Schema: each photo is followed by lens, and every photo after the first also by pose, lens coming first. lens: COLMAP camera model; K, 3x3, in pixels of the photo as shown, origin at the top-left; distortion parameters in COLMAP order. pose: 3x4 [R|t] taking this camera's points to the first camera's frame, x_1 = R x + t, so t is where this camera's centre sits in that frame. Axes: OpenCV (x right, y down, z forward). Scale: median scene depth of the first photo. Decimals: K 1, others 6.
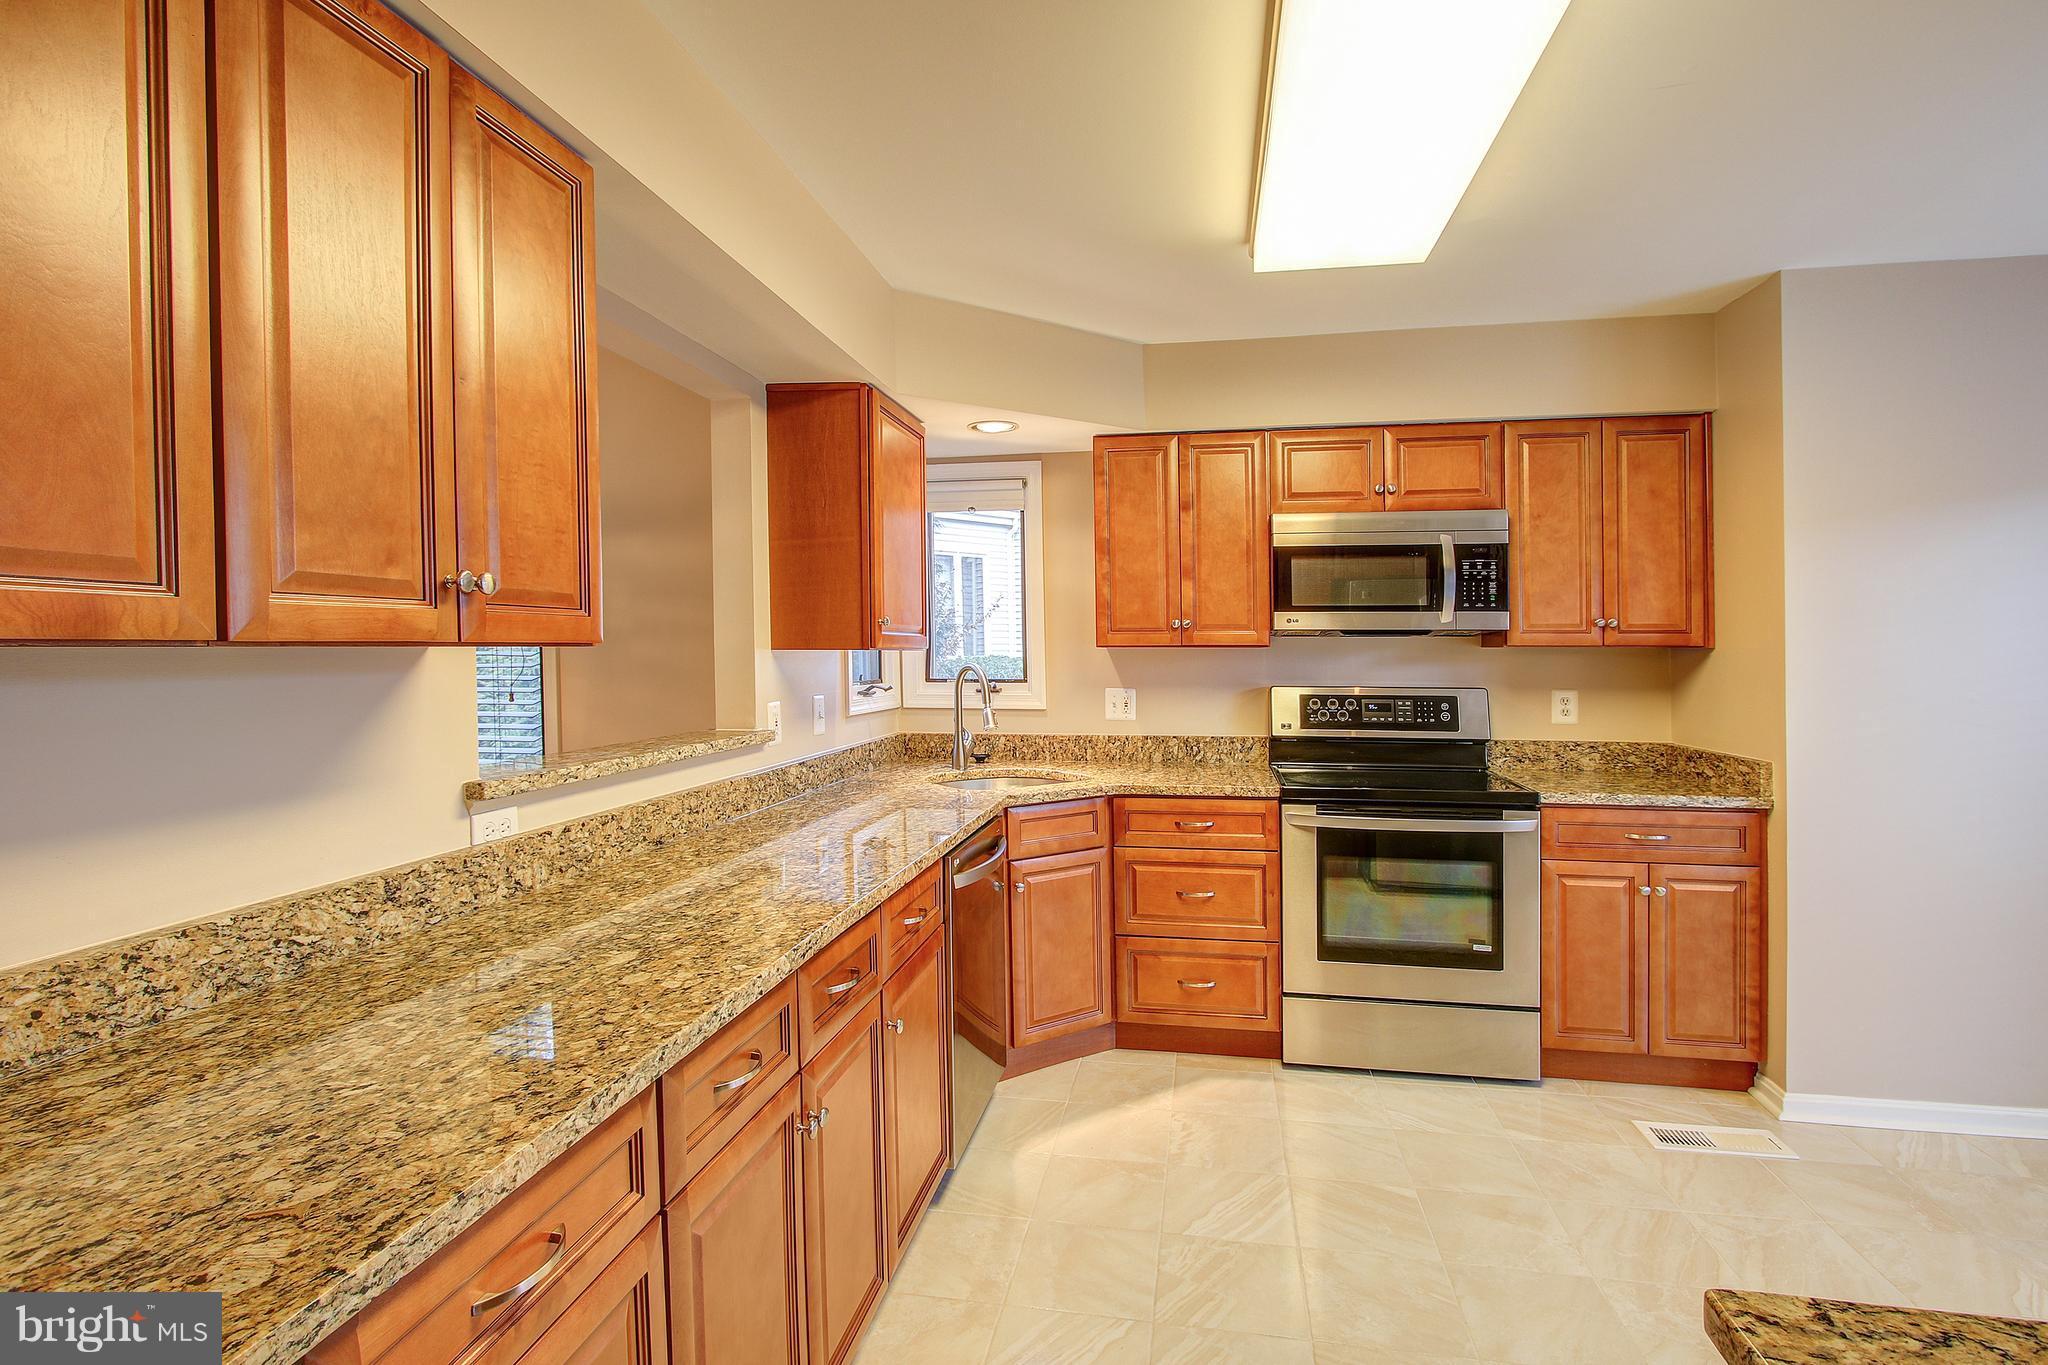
lens RADIAL K [[953.9, 0, 1031.3], [0, 953.9, 679.6], [0, 0, 1]] dist [-0.011979, 0.001037]
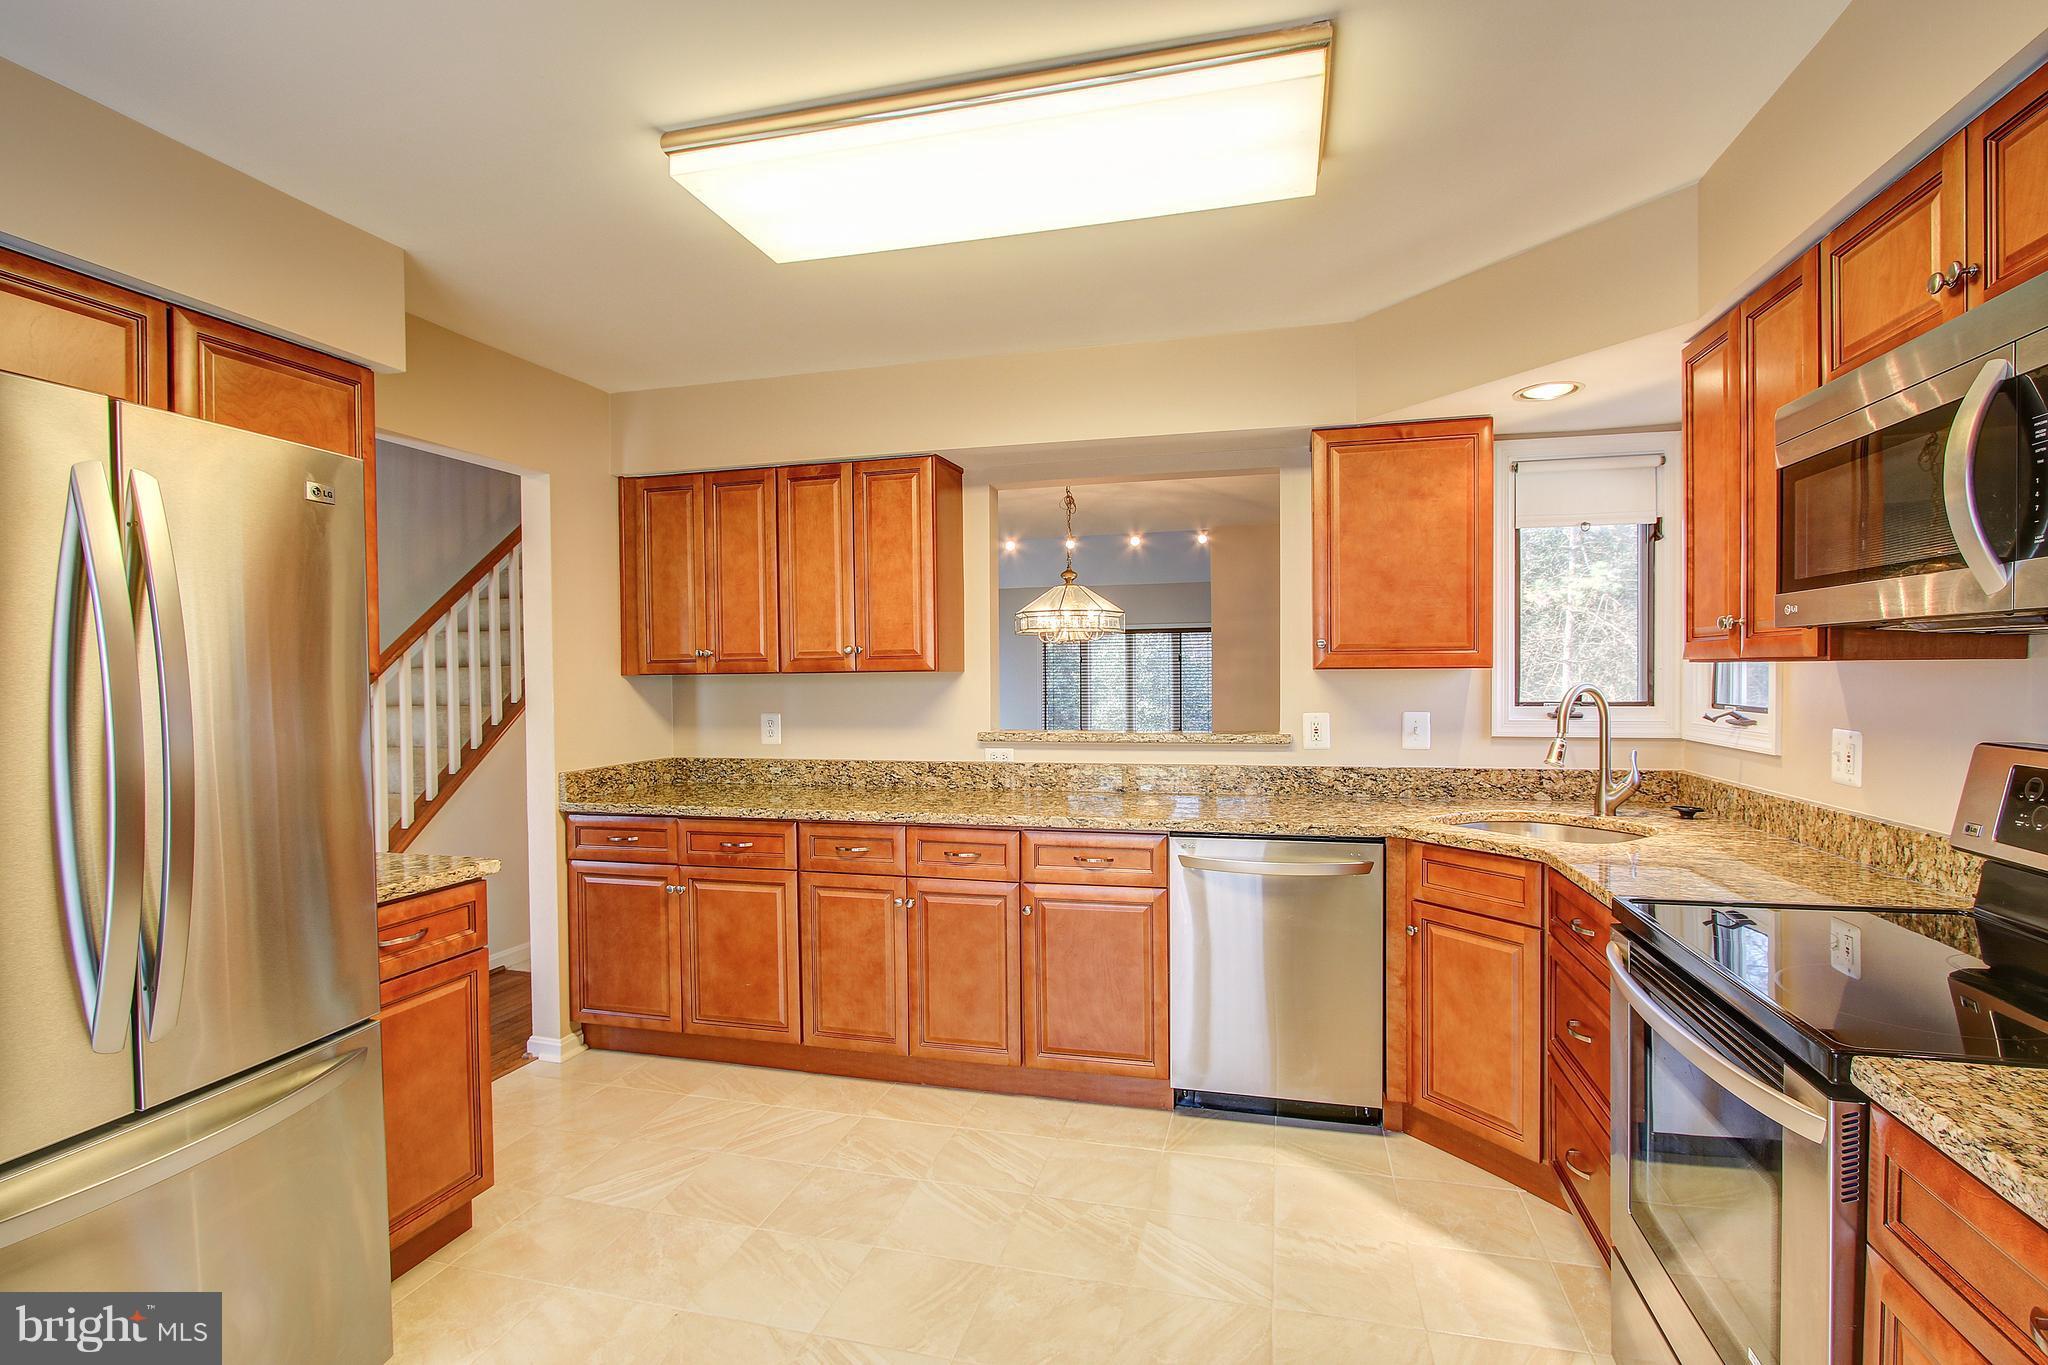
lens RADIAL K [[953.9, 0, 1031.3], [0, 953.9, 679.6], [0, 0, 1]] dist [-0.011979, 0.001037]
pose [[-0.056203, 0.016595, -0.998281, 1.267951], [-0.013728, 0.999754, 0.017392, -0.045271], [0.998325, 0.014682, -0.055961, 0.951429]]
